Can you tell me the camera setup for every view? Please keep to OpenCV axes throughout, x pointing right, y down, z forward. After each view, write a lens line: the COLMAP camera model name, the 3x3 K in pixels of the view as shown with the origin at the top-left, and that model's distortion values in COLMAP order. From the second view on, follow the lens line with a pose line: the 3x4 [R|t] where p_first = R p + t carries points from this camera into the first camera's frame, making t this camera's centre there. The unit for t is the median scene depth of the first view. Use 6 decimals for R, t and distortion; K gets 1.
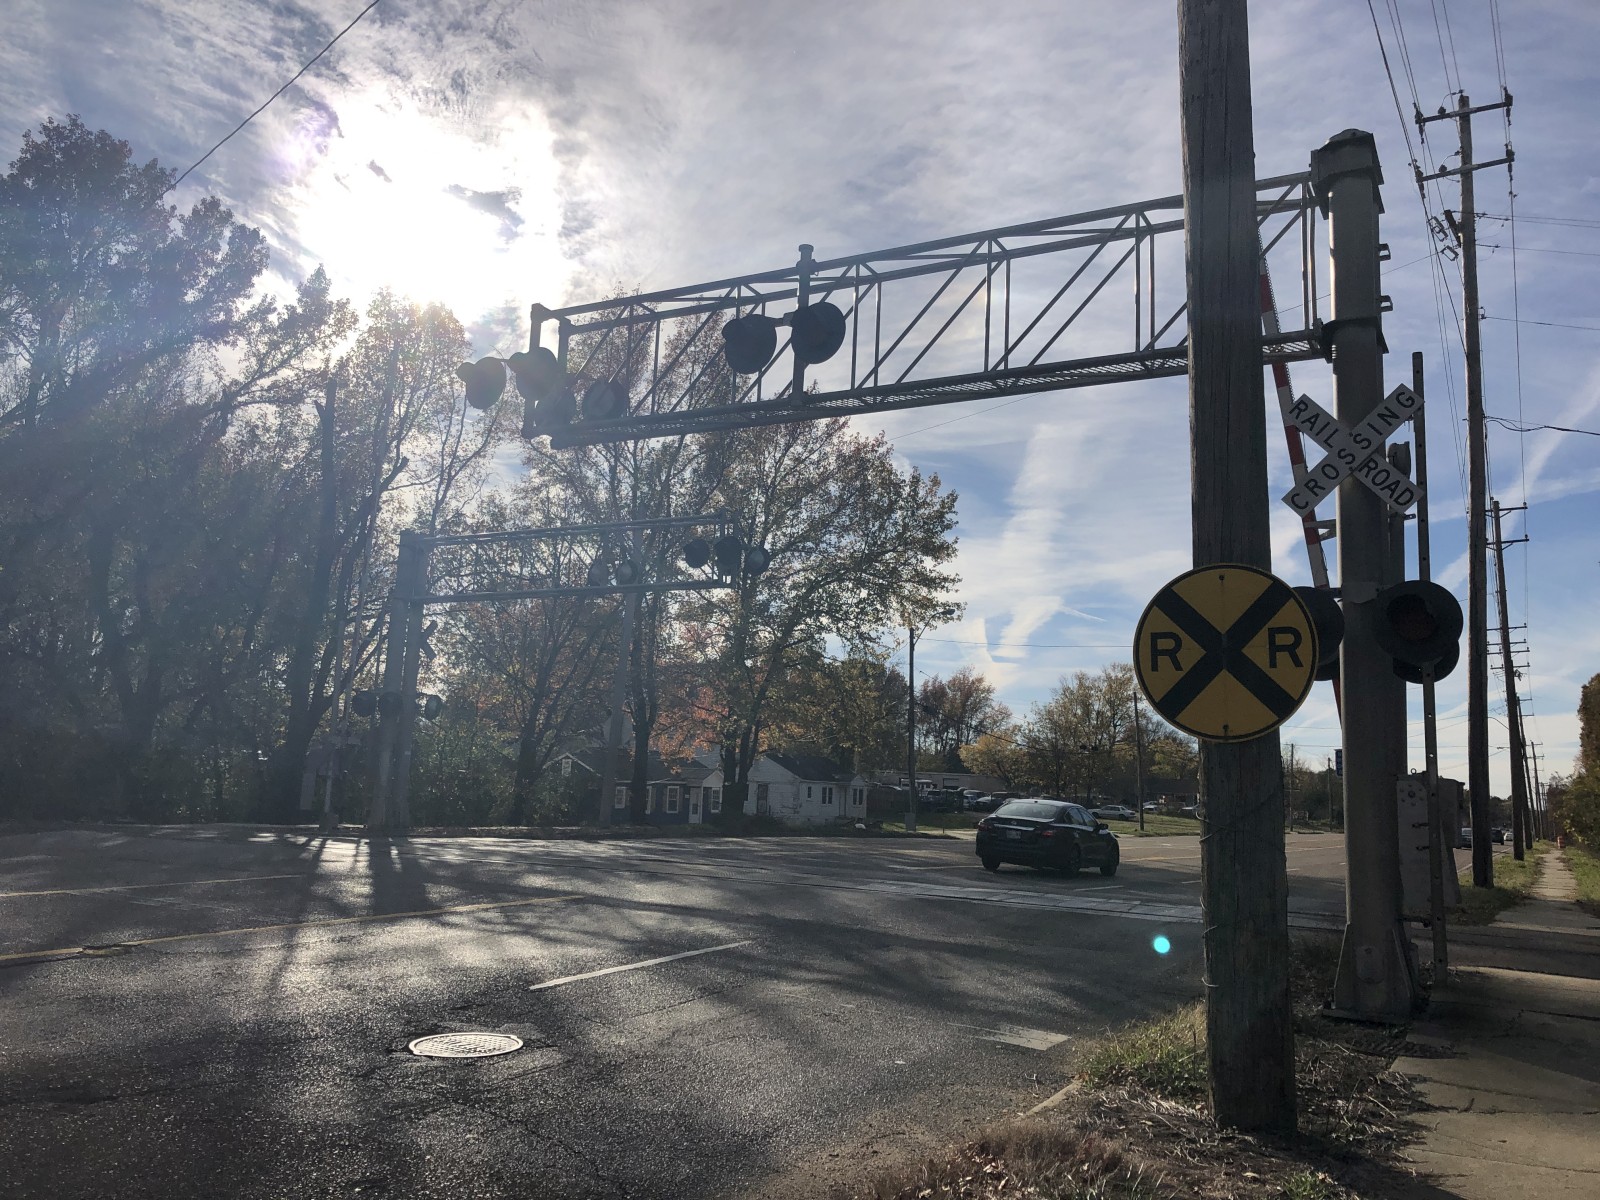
lens RADIAL K [[1320.1, 0, 792.9], [0, 1320.1, 577.0], [0, 0, 1]] dist [0.078756, -0.057516]
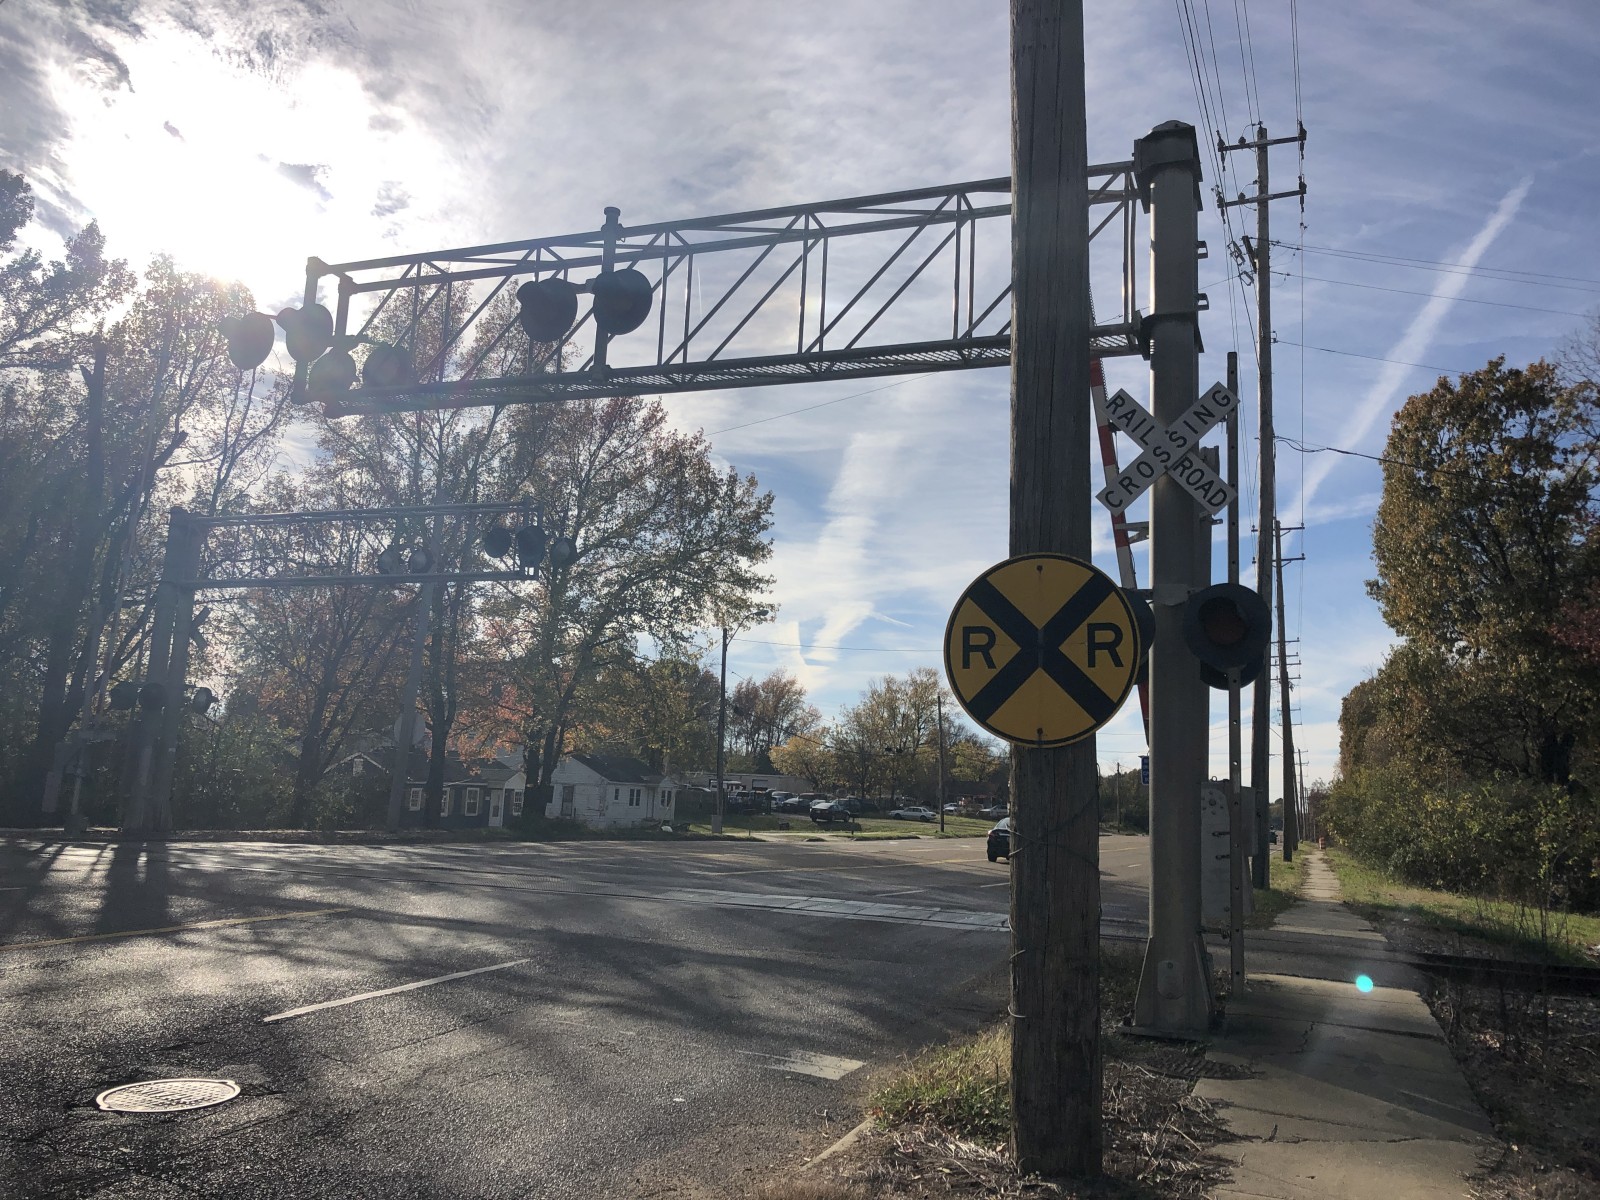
lens RADIAL K [[1320.1, 0, 792.9], [0, 1320.1, 577.0], [0, 0, 1]] dist [0.078756, -0.057516]
pose [[0.989976, 0.028927, 0.138244, 0.003650], [-0.028844, 0.999581, -0.002608, 0.001834], [-0.138261, -0.001406, 0.990395, 0.016283]]
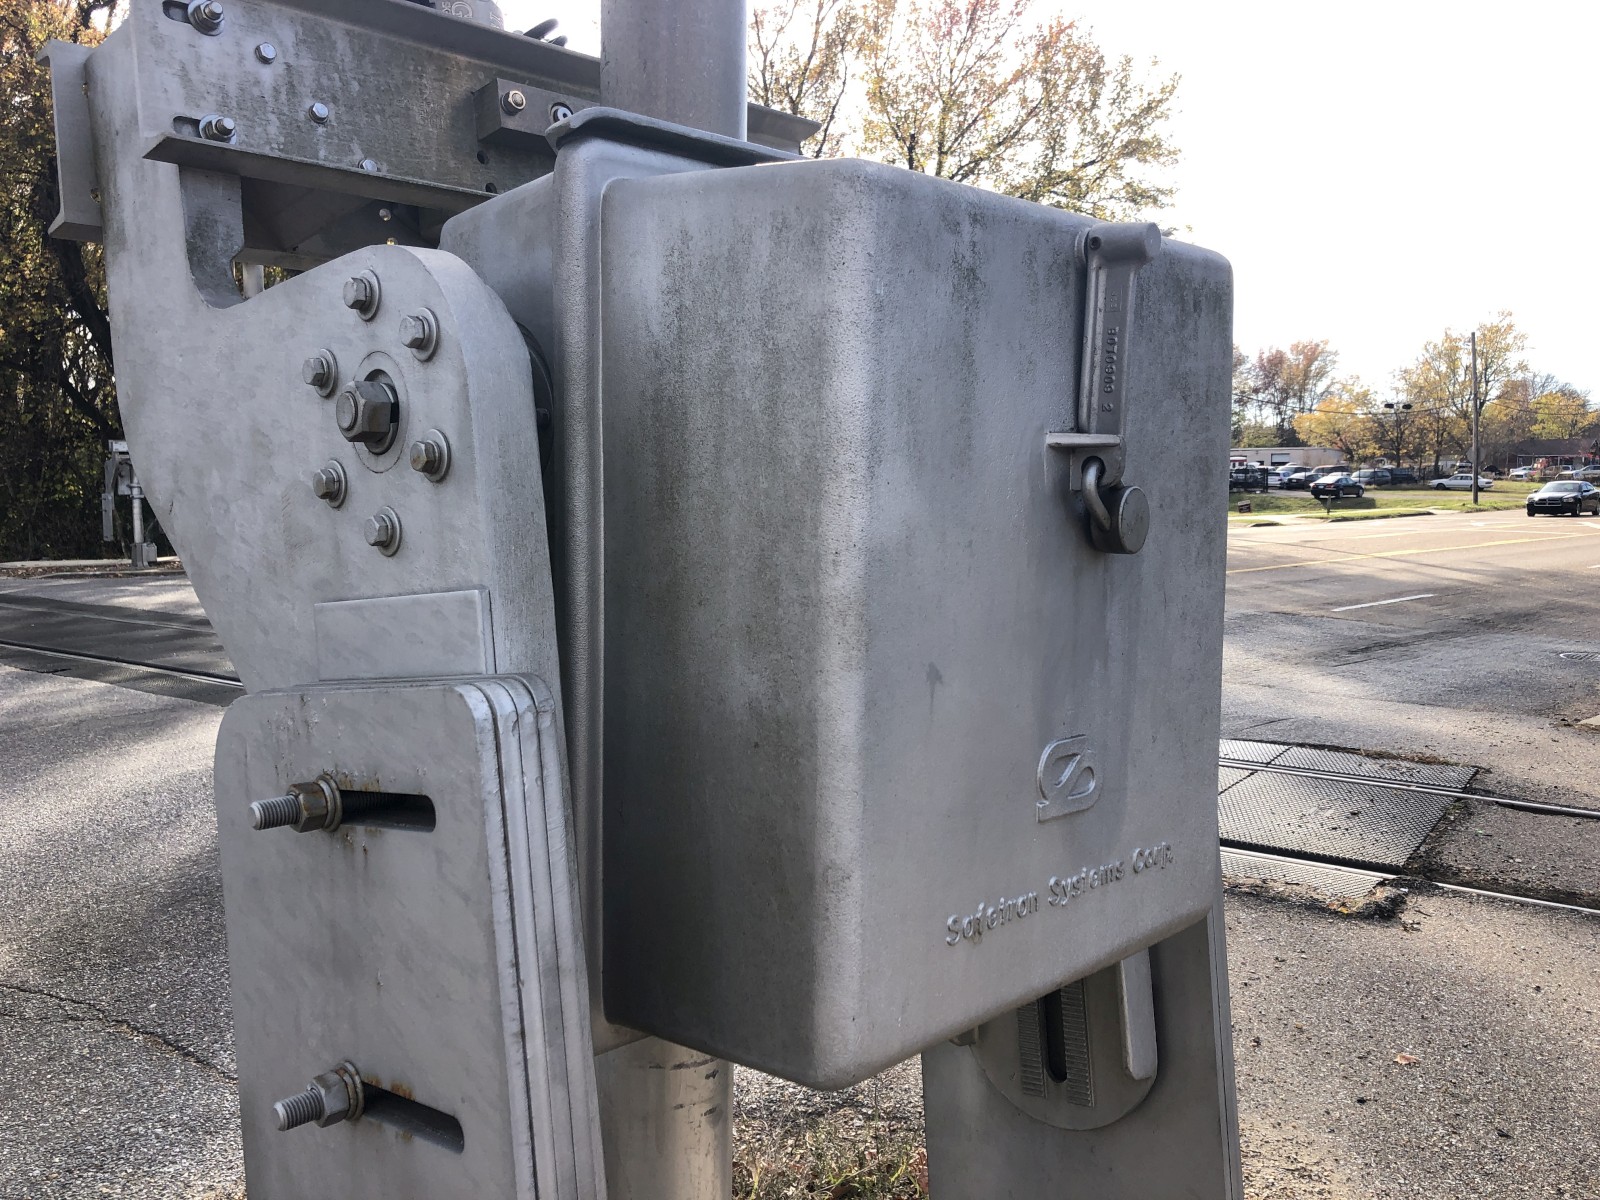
lens RADIAL K [[1320.8, 0, 800.0], [0, 1320.8, 600.0], [0, 0, 1]] dist [-0.002079, -0.002691]
pose [[0.965699, -0.025497, -0.258410, 0.162655], [0.088307, 0.968100, 0.234489, 0.050288], [0.244188, -0.249265, 0.937144, 0.295988]]
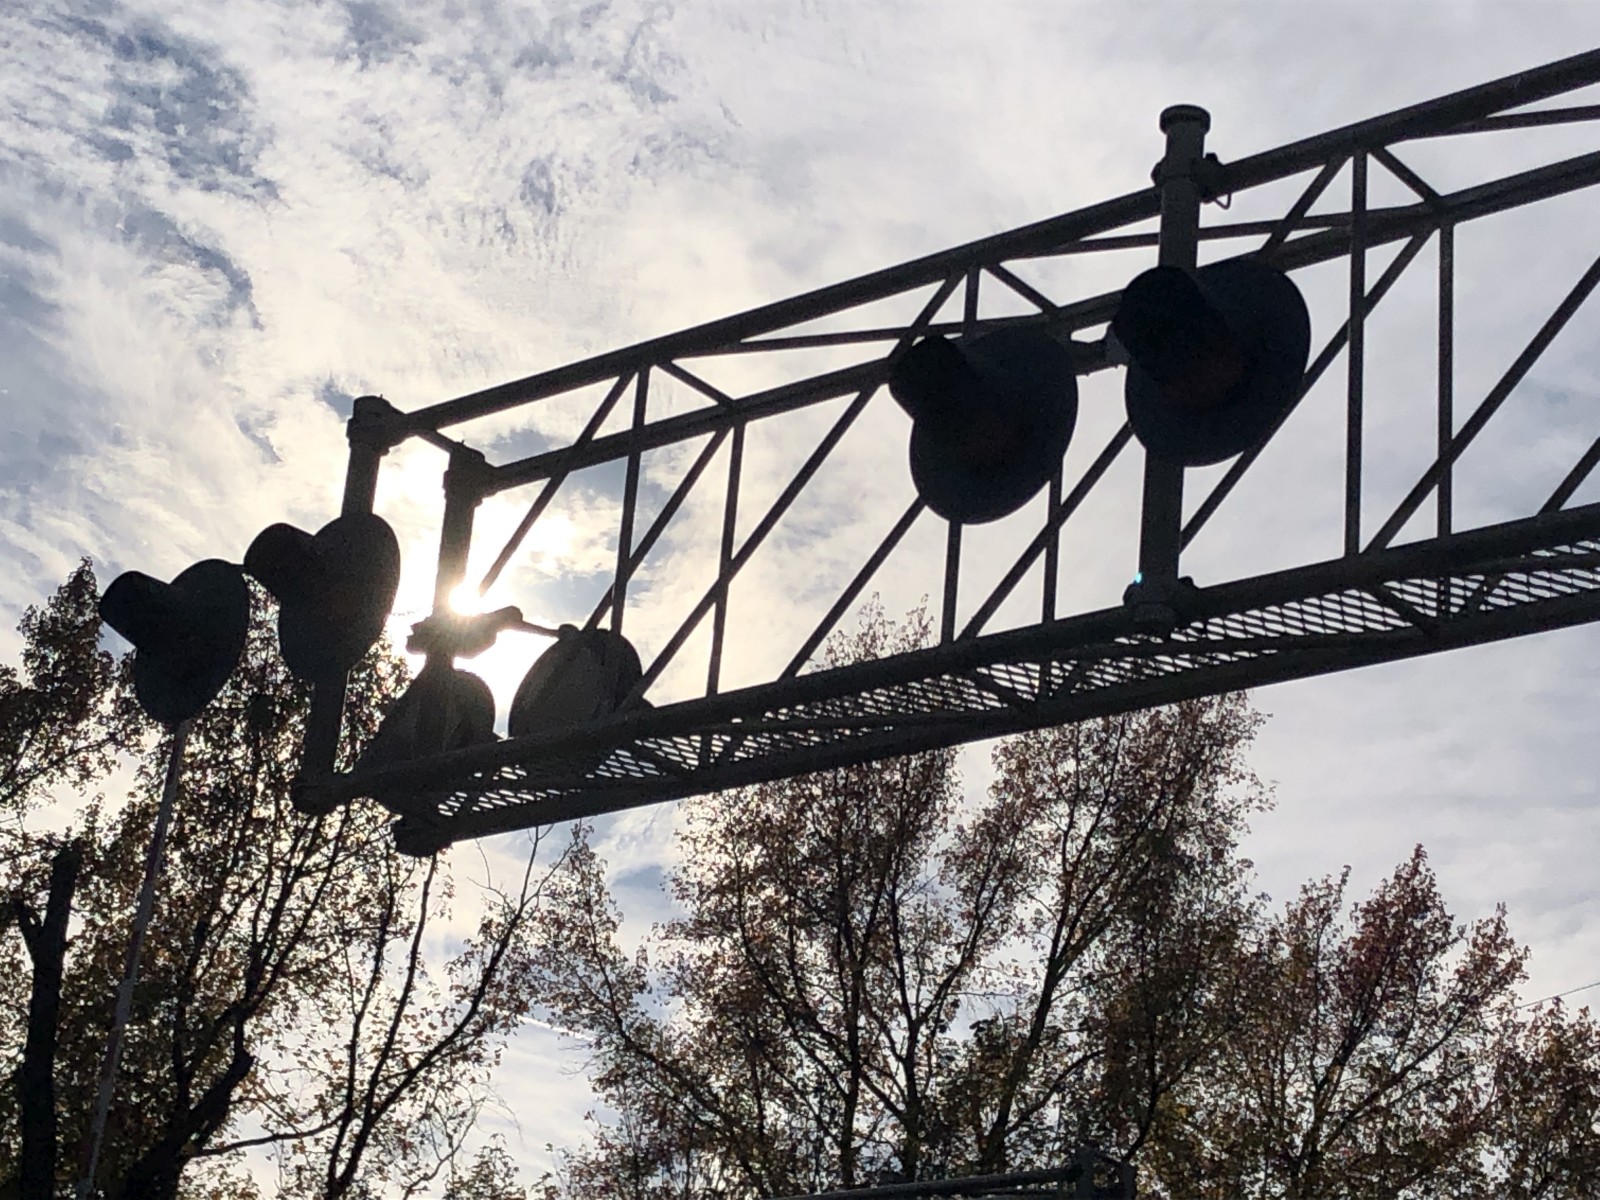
lens RADIAL K [[3541.6, 0, 801.5], [0, 3541.6, 483.1], [0, 0, 1]] dist [0.187811, -0.161521]
pose [[0.986491, -0.032774, -0.160502, 0.013497], [-0.010439, 0.965214, -0.261254, 0.010358], [0.163481, 0.259400, 0.951833, 0.068816]]
